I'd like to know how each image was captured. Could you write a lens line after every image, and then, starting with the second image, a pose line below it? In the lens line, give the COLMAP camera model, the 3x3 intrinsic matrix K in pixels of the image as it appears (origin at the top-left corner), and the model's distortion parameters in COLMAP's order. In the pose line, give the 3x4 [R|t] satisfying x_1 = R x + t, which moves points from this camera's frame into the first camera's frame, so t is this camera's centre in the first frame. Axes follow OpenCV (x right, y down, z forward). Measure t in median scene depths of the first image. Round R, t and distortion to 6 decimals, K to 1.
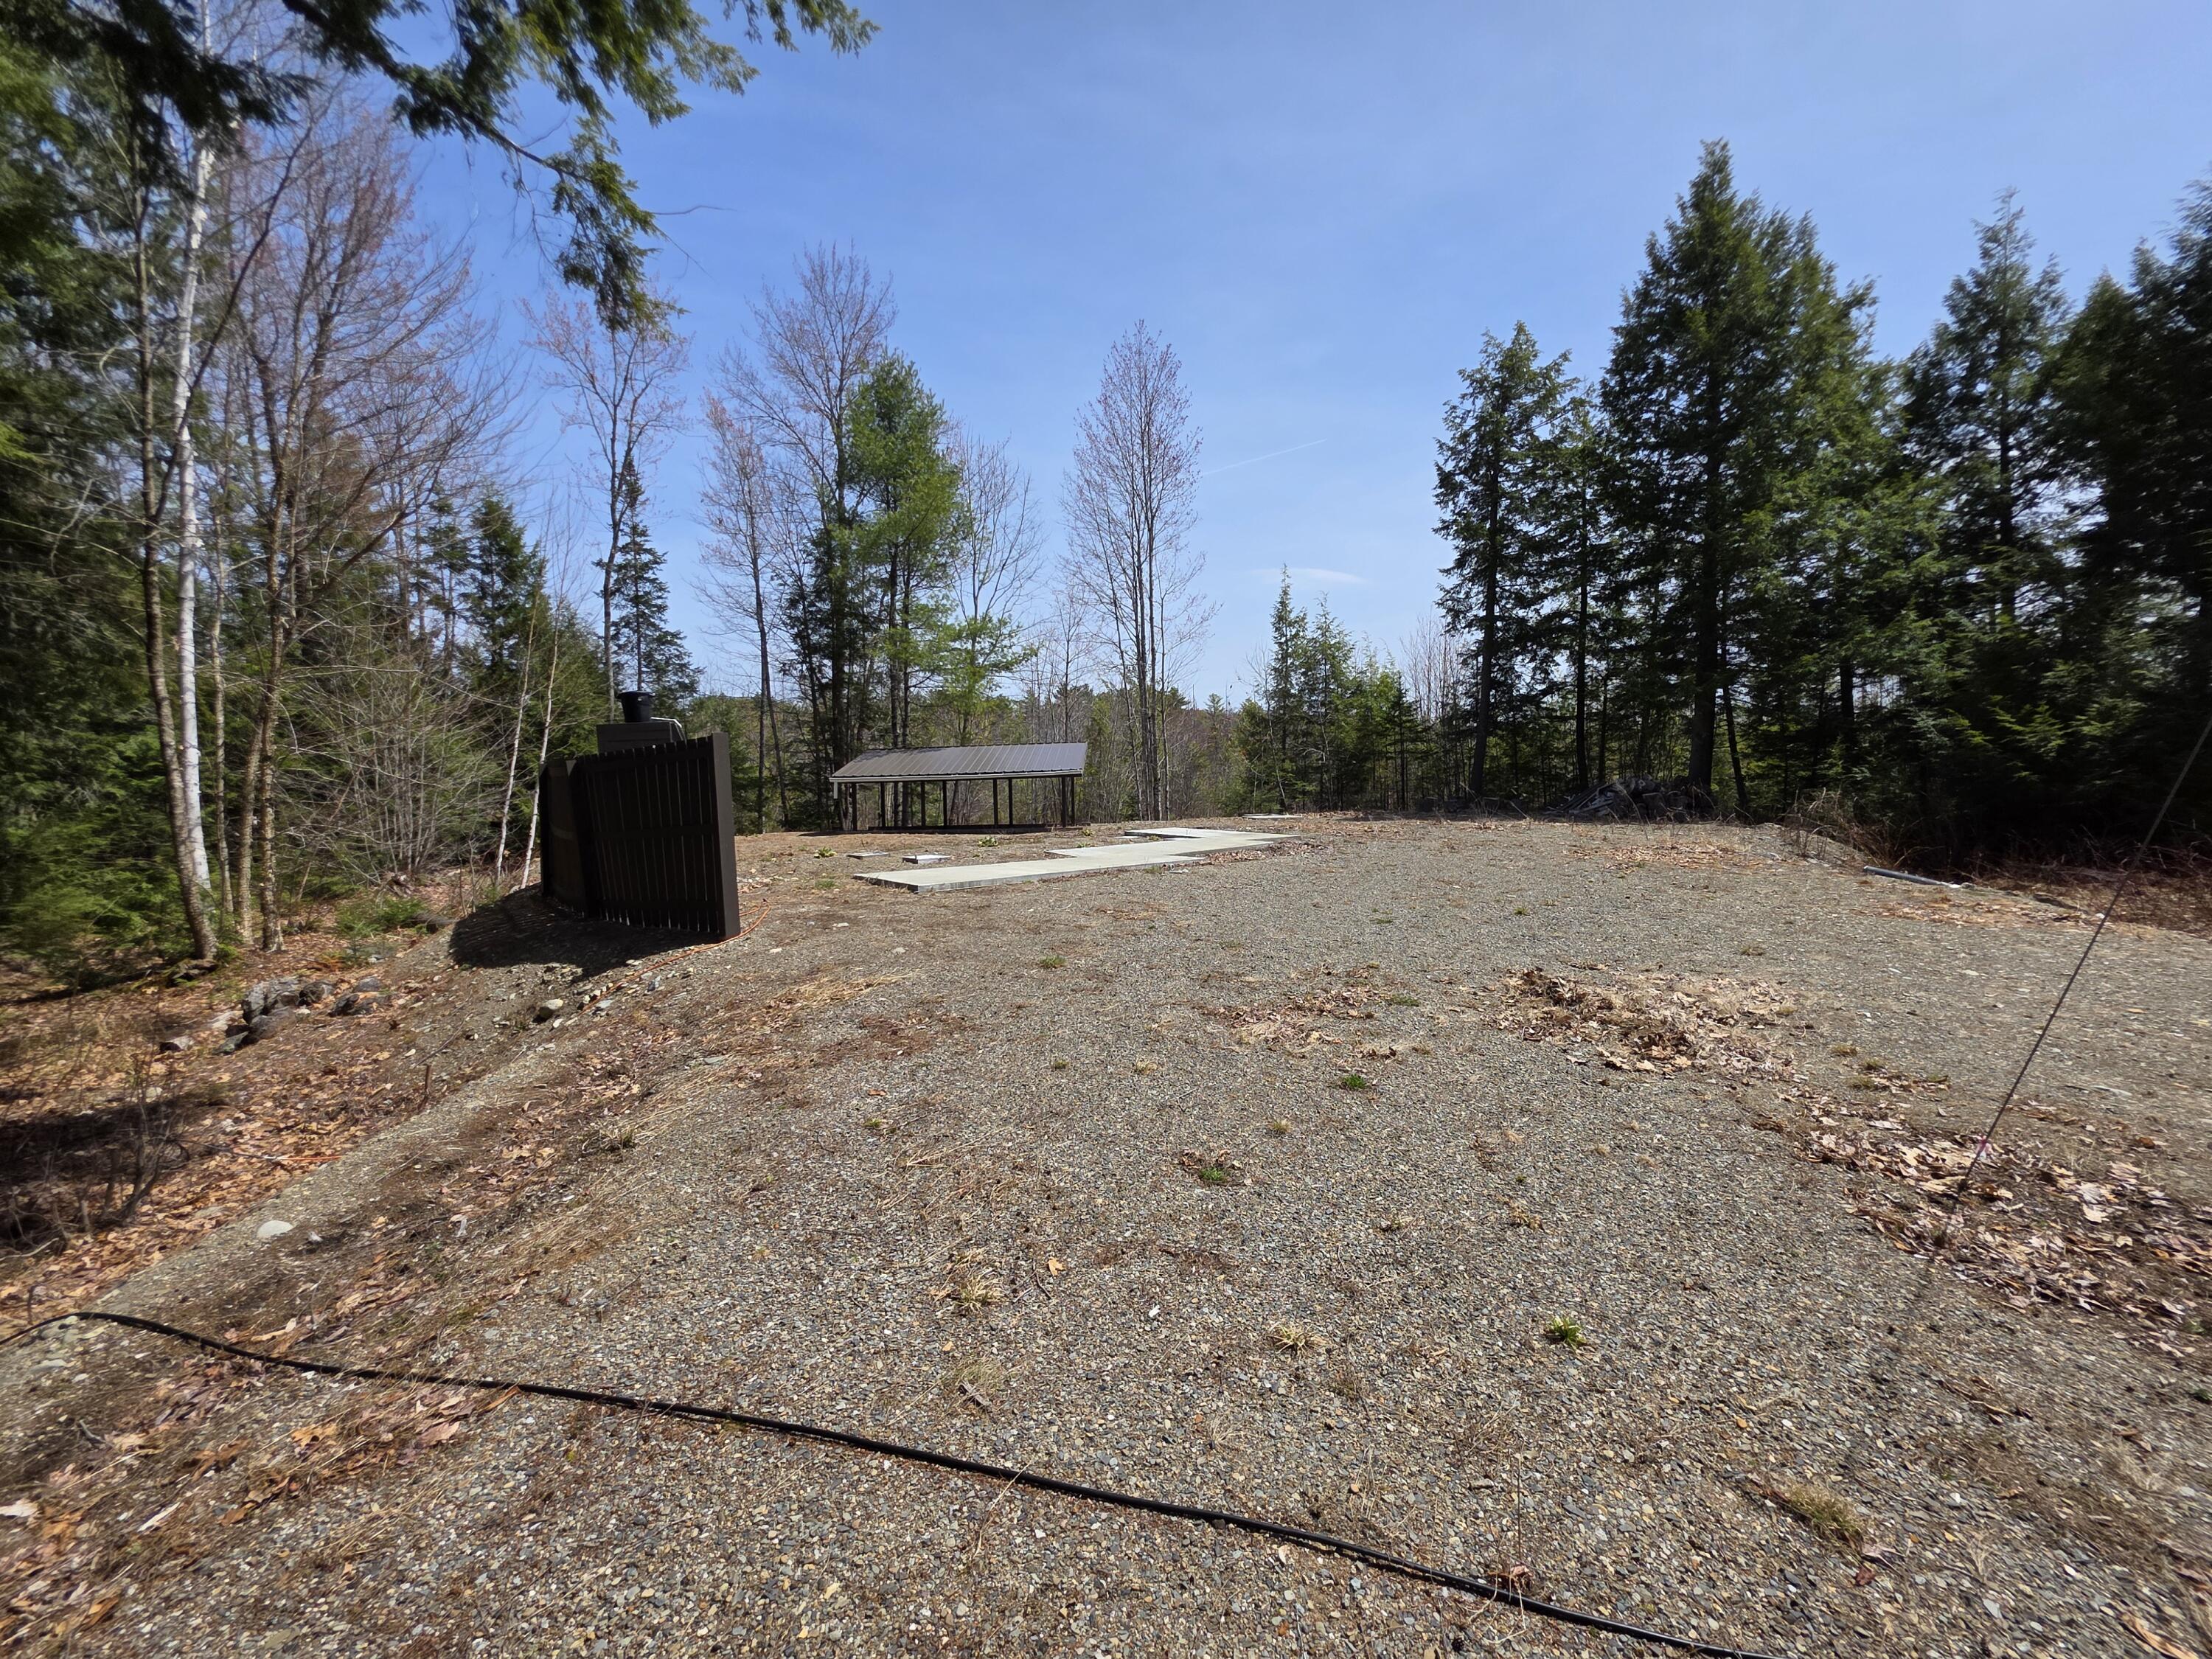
lens RADIAL K [[878.8, 0, 1115.1], [0, 878.8, 811.9], [0, 0, 1]] dist [0.000282, 0.001003]
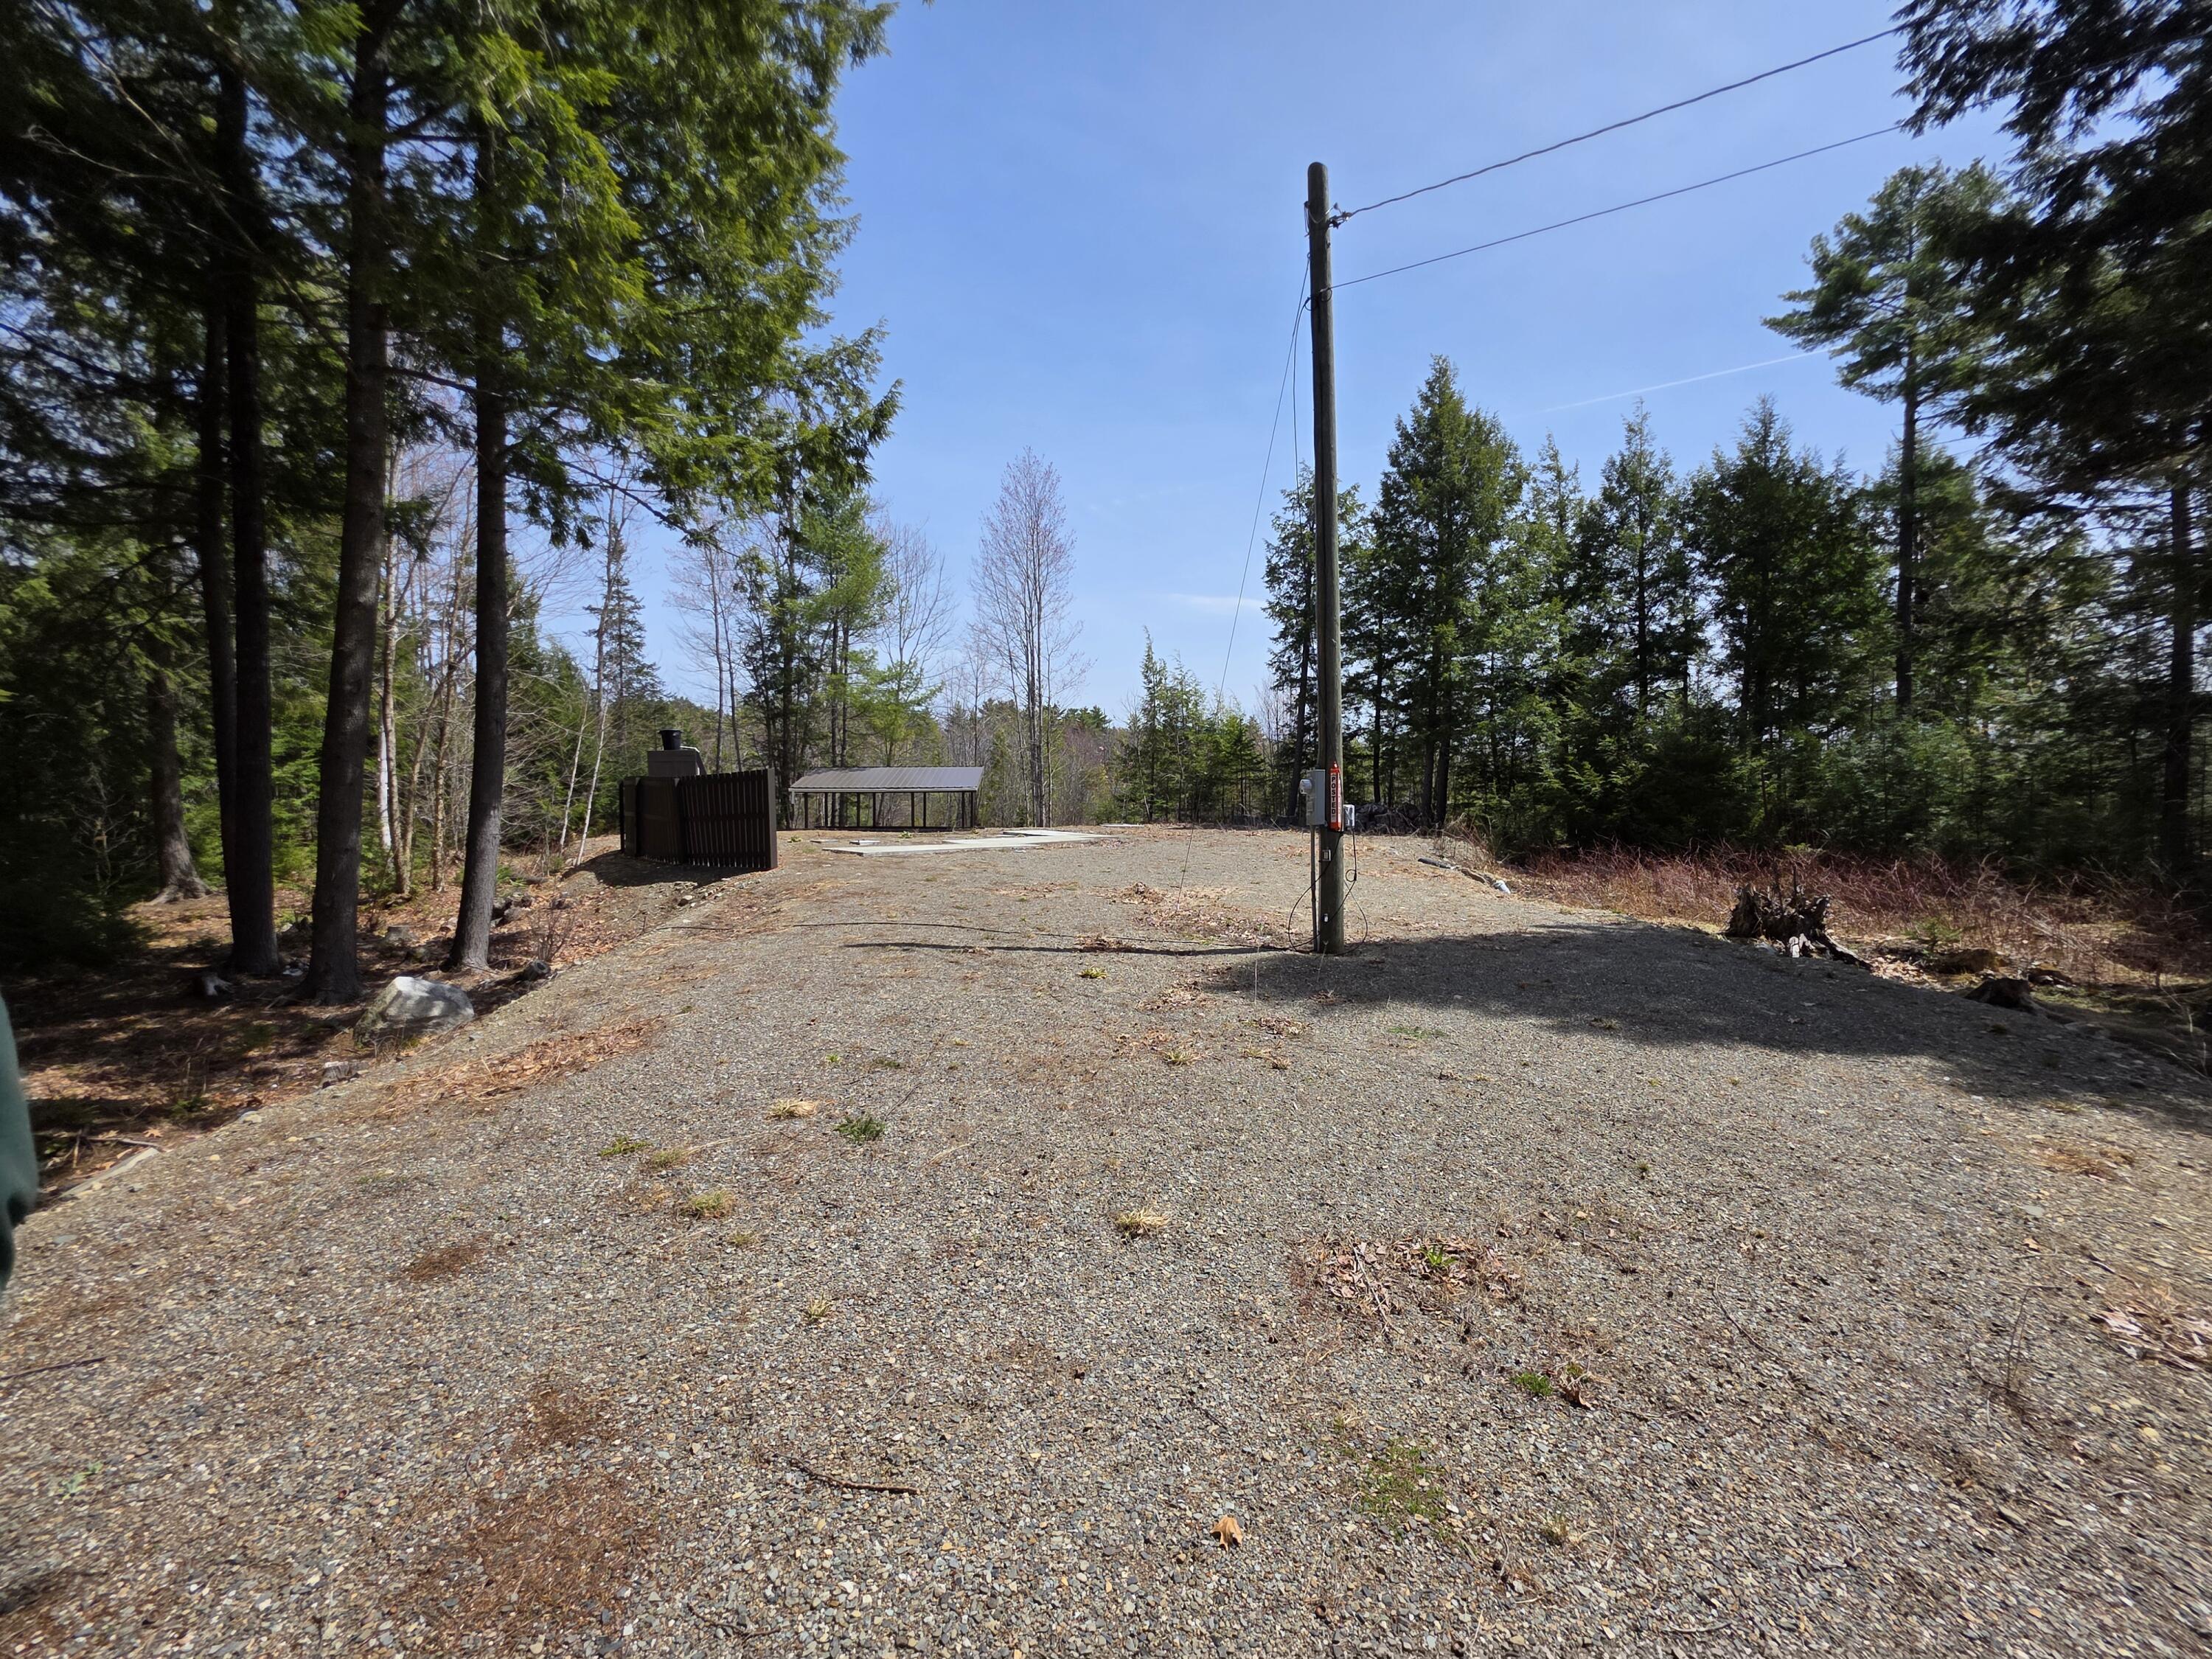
lens RADIAL K [[878.8, 0, 1120.1], [0, 878.8, 820.1], [0, 0, 1]] dist [0.000282, 0.001003]
pose [[0.995721, 0.022967, 0.089508, 0.049754], [-0.022293, 0.999715, -0.008515, 0.007839], [-0.089678, 0.006483, 0.995950, -0.302097]]
